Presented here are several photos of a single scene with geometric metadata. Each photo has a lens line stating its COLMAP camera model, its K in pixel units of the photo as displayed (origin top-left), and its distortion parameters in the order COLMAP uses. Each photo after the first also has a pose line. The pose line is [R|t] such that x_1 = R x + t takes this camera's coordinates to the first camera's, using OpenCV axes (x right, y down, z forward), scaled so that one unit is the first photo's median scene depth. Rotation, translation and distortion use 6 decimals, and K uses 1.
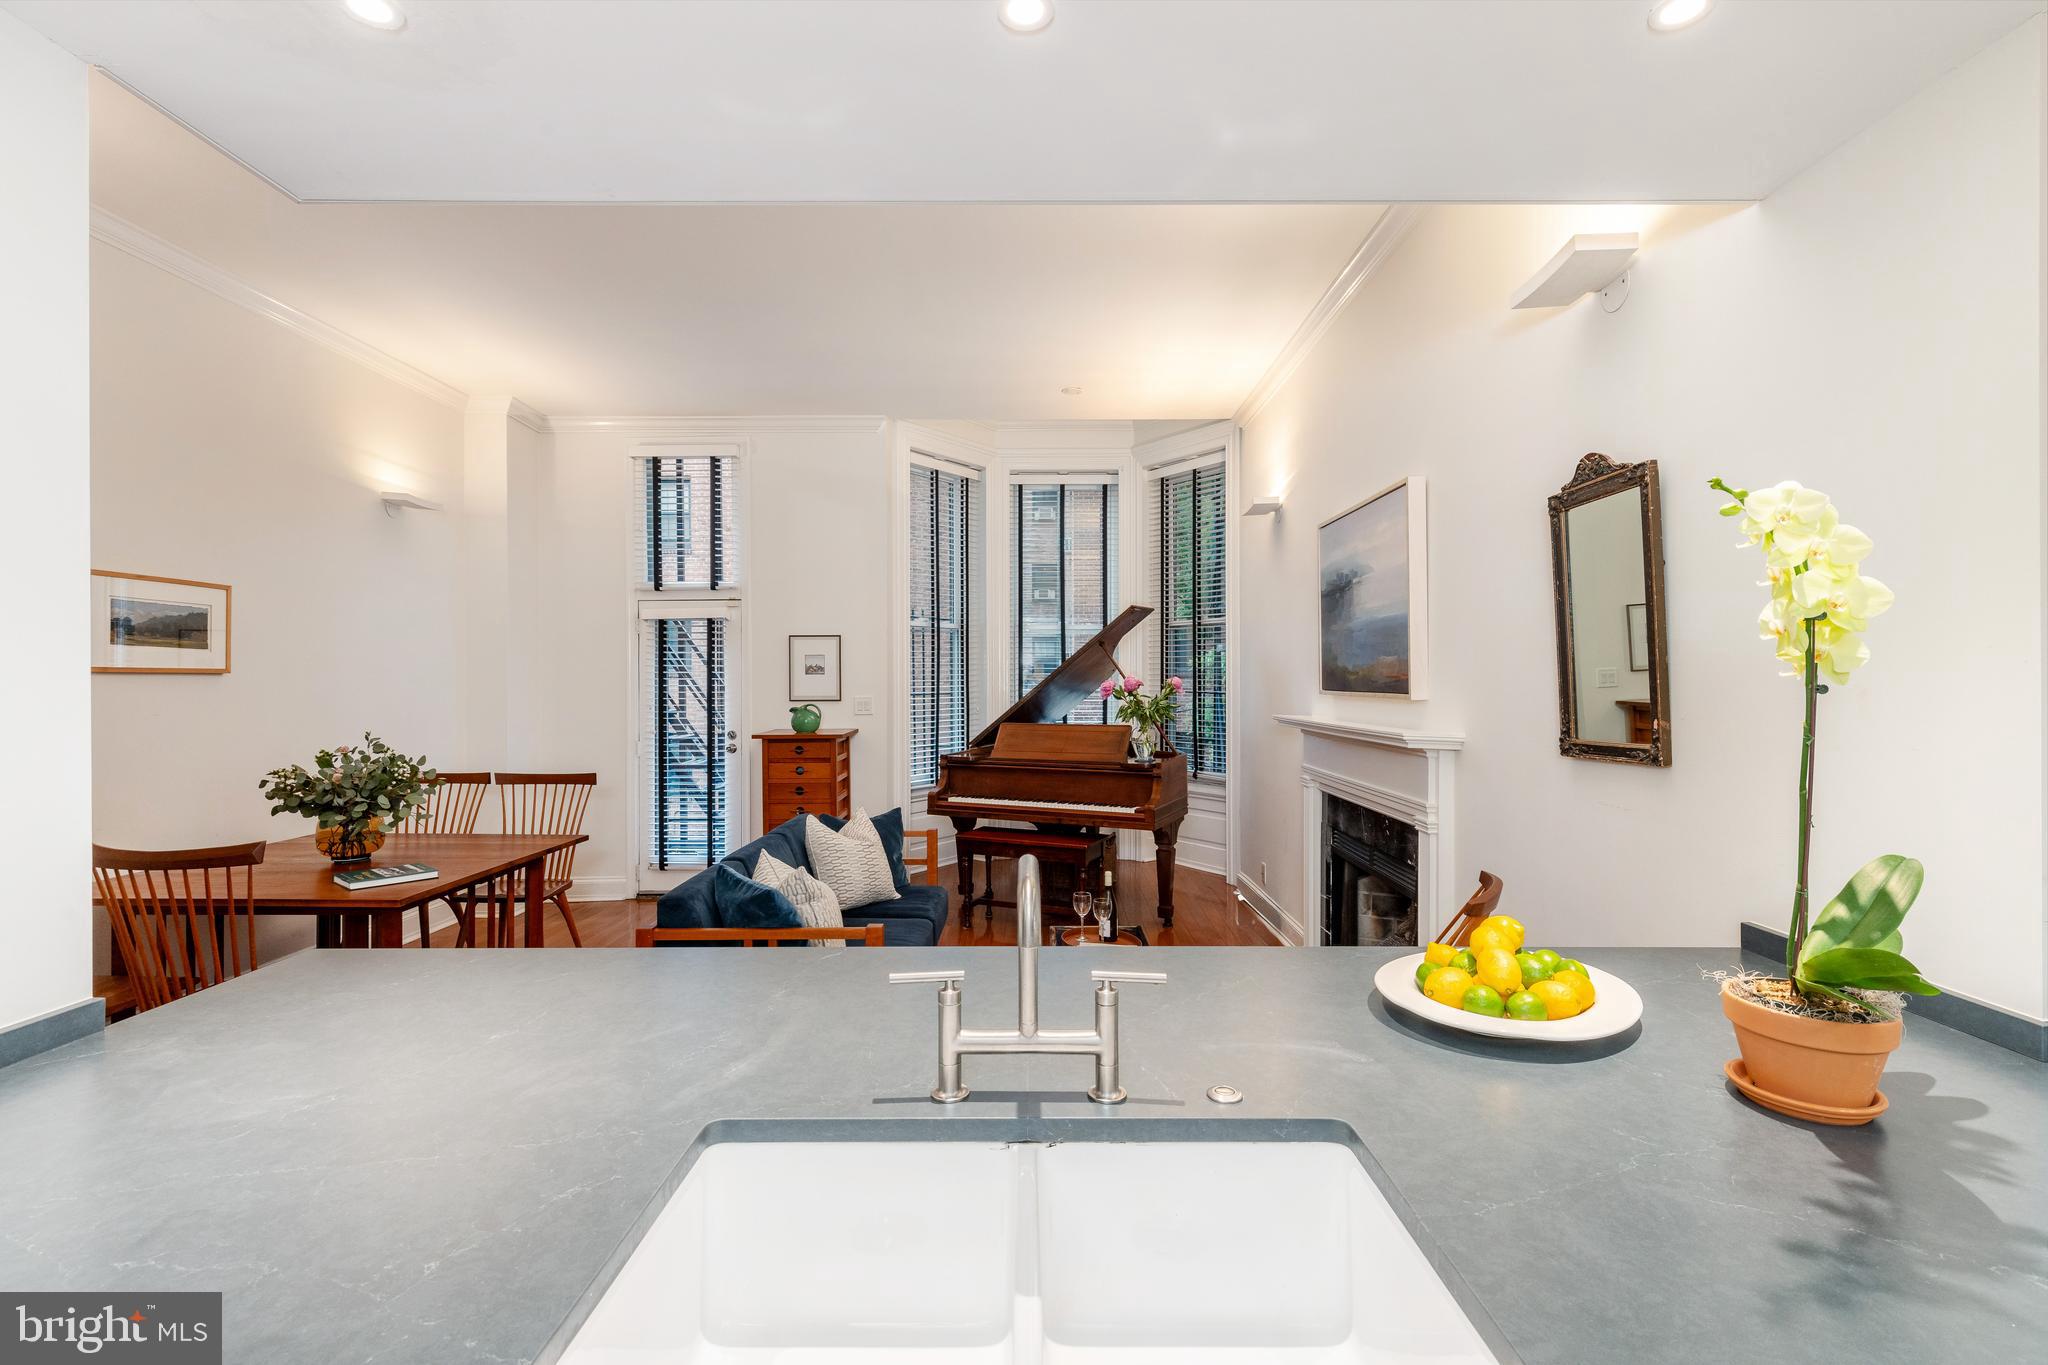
lens RADIAL K [[920.8, 0, 1026.6], [0, 920.8, 673.6], [0, 0, 1]] dist [0.011847, -0.000401]
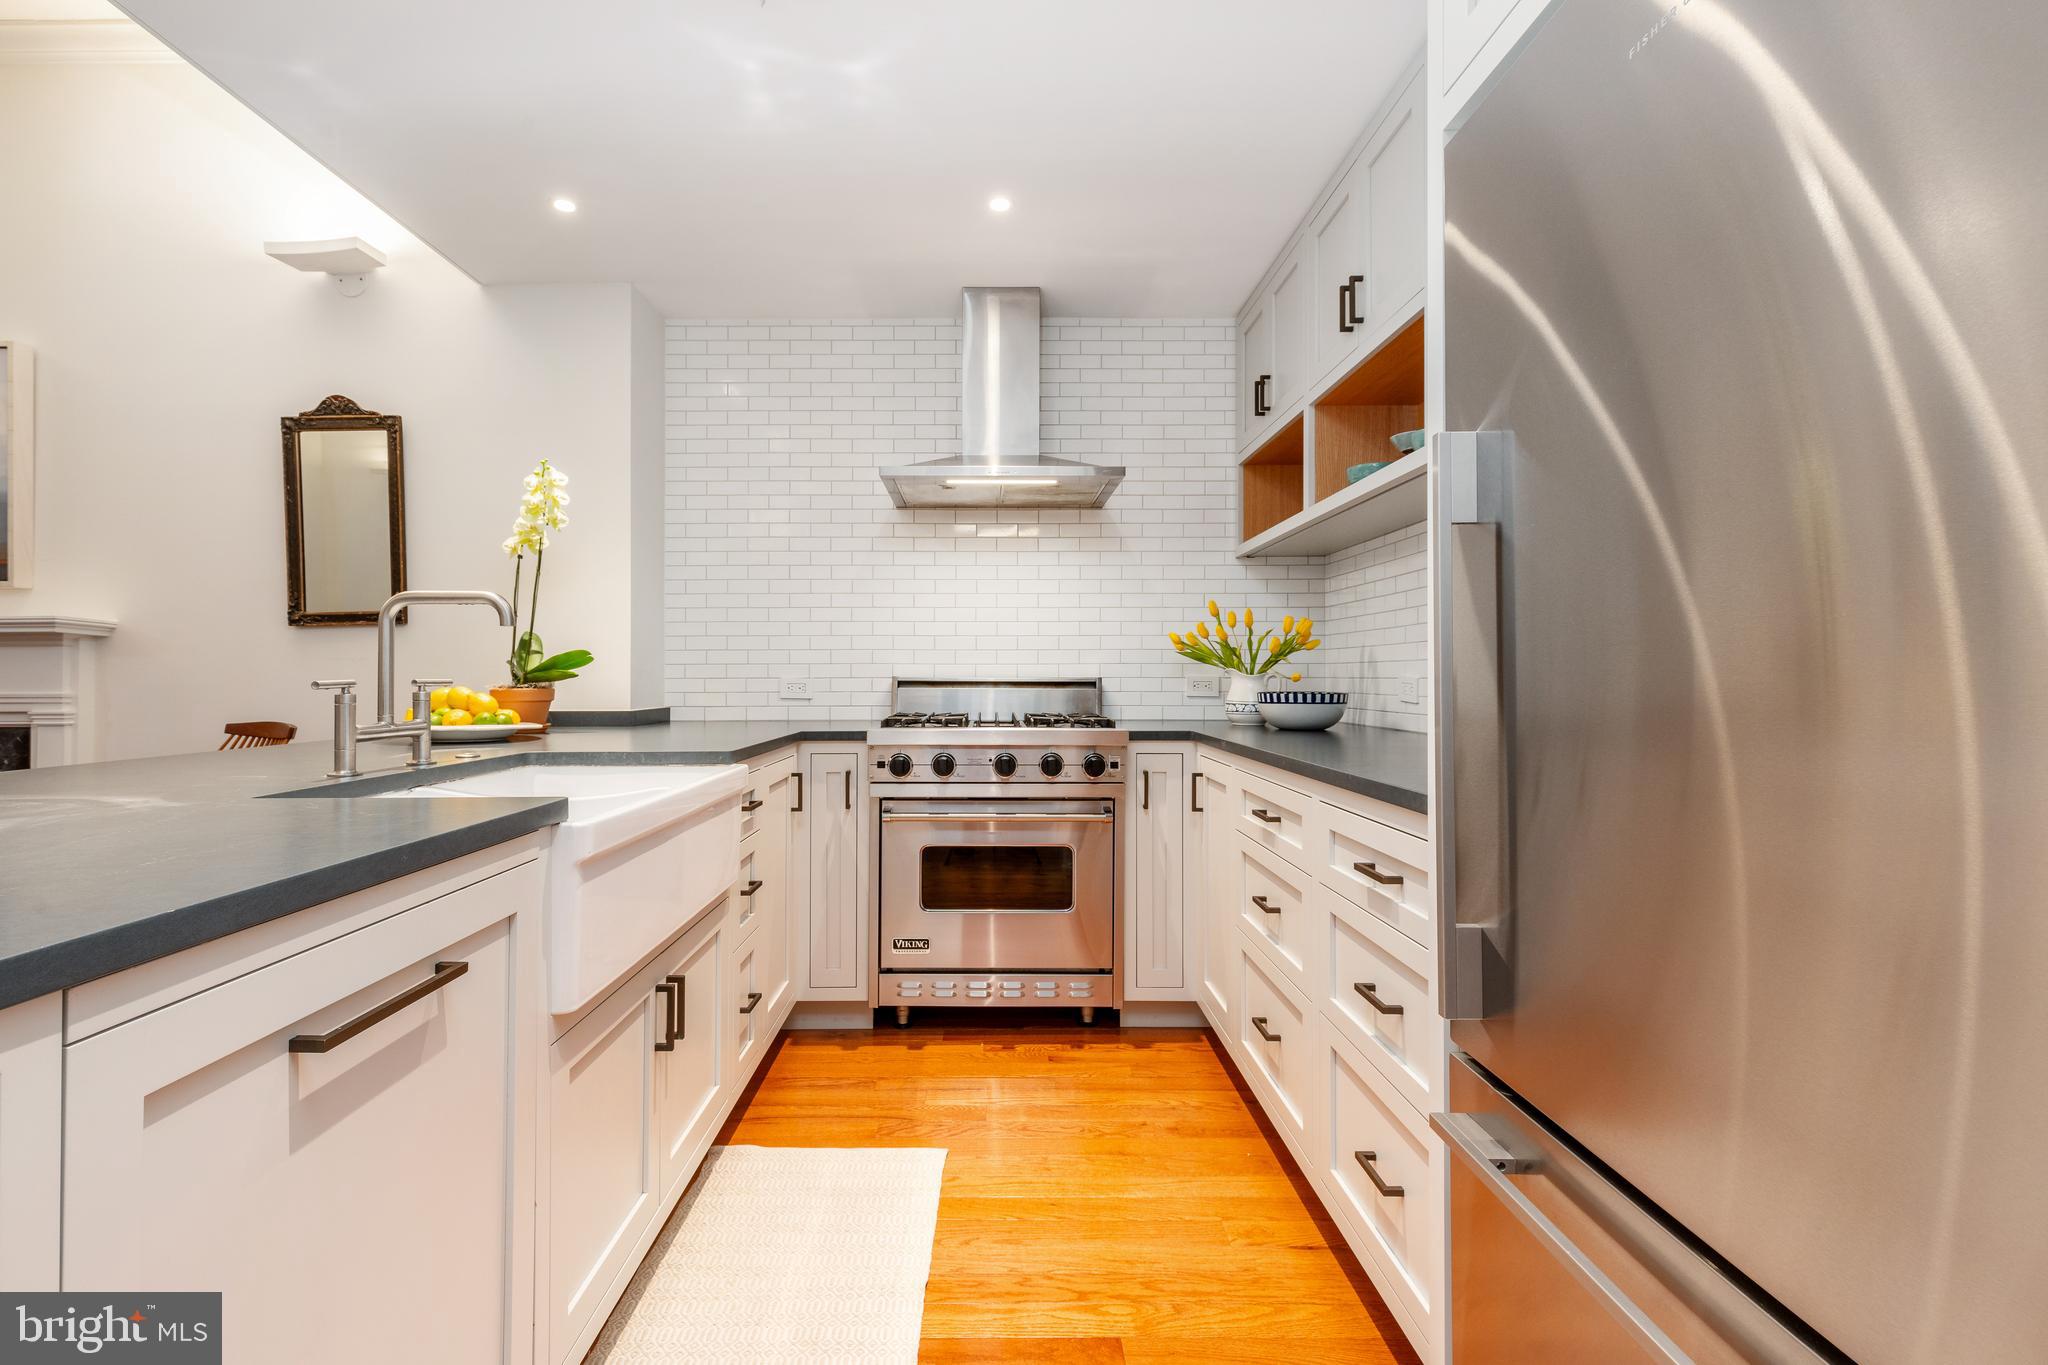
lens RADIAL K [[921.8, 0, 1024.4], [0, 921.8, 669.5], [0, 0, 1]] dist [-0.000360, -0.000238]
pose [[0.001762, 0.010326, 0.999945, -0.308177], [-0.005317, 0.999933, -0.010316, 0.072009], [-0.999984, -0.005299, 0.001817, 0.000728]]
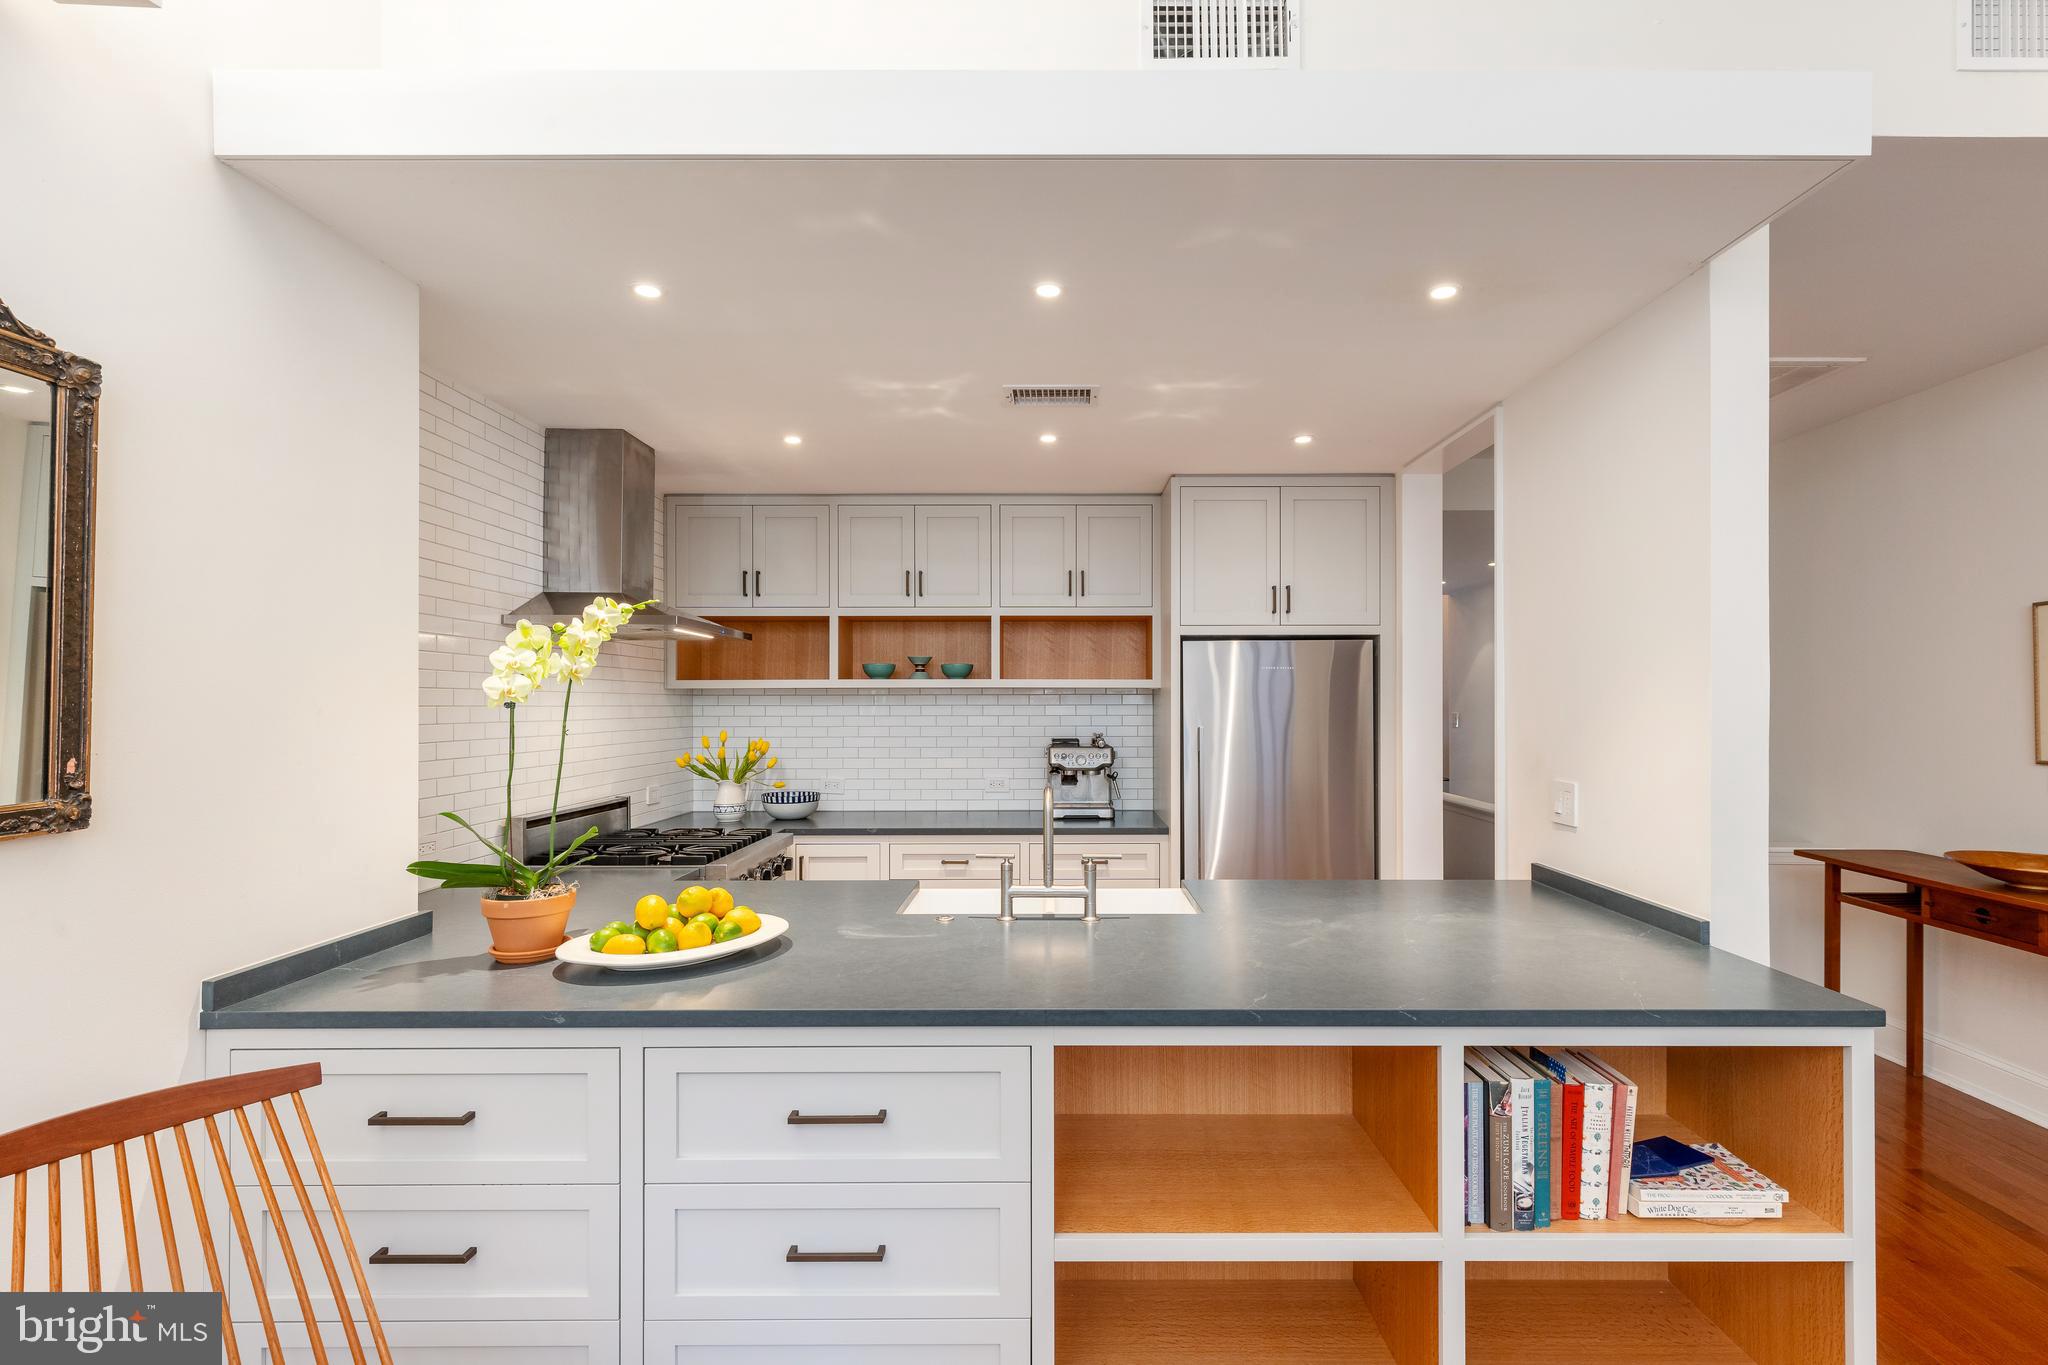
lens RADIAL K [[924.9, 0, 1054.4], [0, 924.9, 704.2], [0, 0, 1]] dist [0.002721, 0.000168]
pose [[-0.999994, 0.003449, -0.000345, -0.002736], [0.003451, 0.999966, -0.007523, 0.007513], [0.000319, -0.007524, -0.999972, 0.650660]]
